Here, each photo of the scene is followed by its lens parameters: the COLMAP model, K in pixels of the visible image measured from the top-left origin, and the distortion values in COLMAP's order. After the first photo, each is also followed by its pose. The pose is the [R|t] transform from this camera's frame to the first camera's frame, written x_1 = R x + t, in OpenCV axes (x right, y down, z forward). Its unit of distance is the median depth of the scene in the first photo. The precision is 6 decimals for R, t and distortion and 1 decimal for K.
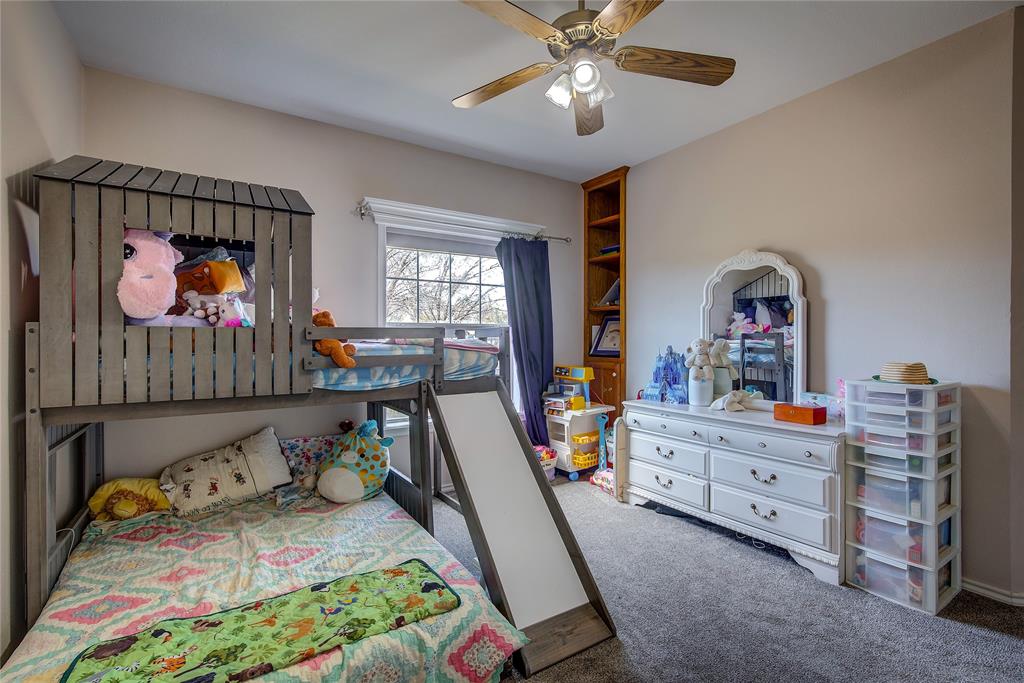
lens RADIAL K [[461.6, 0, 515.3], [0, 461.6, 333.9], [0, 0, 1]] dist [-0.000453, -0.000508]
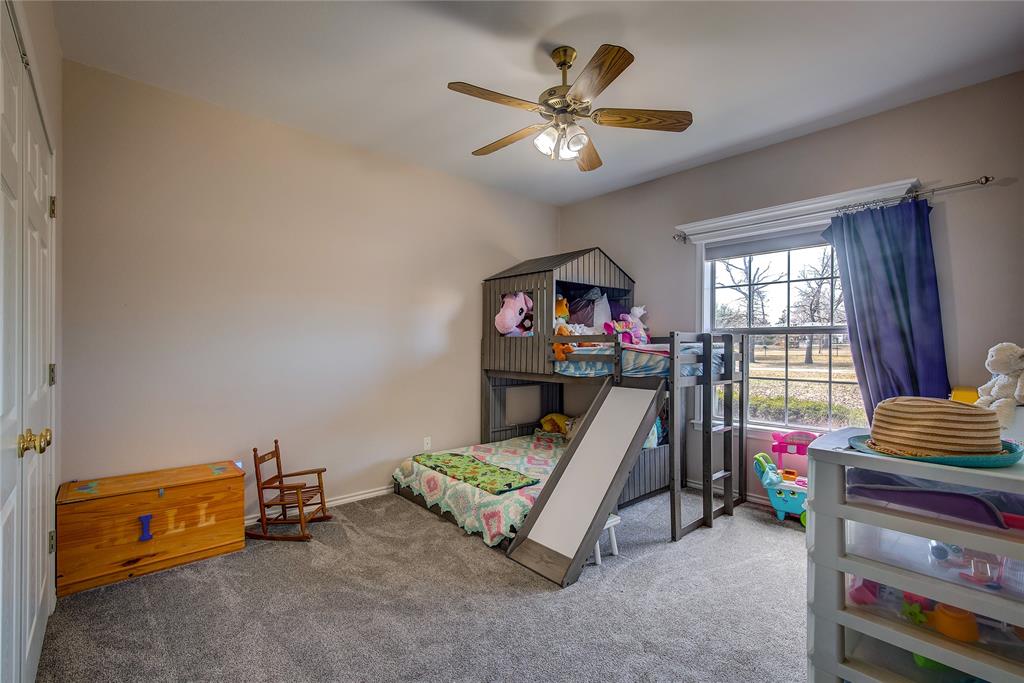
lens RADIAL K [[461.6, 0, 515.8], [0, 461.6, 346.4], [0, 0, 1]] dist [-0.000453, -0.000508]
pose [[0.148890, 0.003168, -0.988849, 1.105562], [-0.001587, 0.999994, 0.002964, 0.018863], [0.988853, 0.001128, 0.148894, 0.559164]]
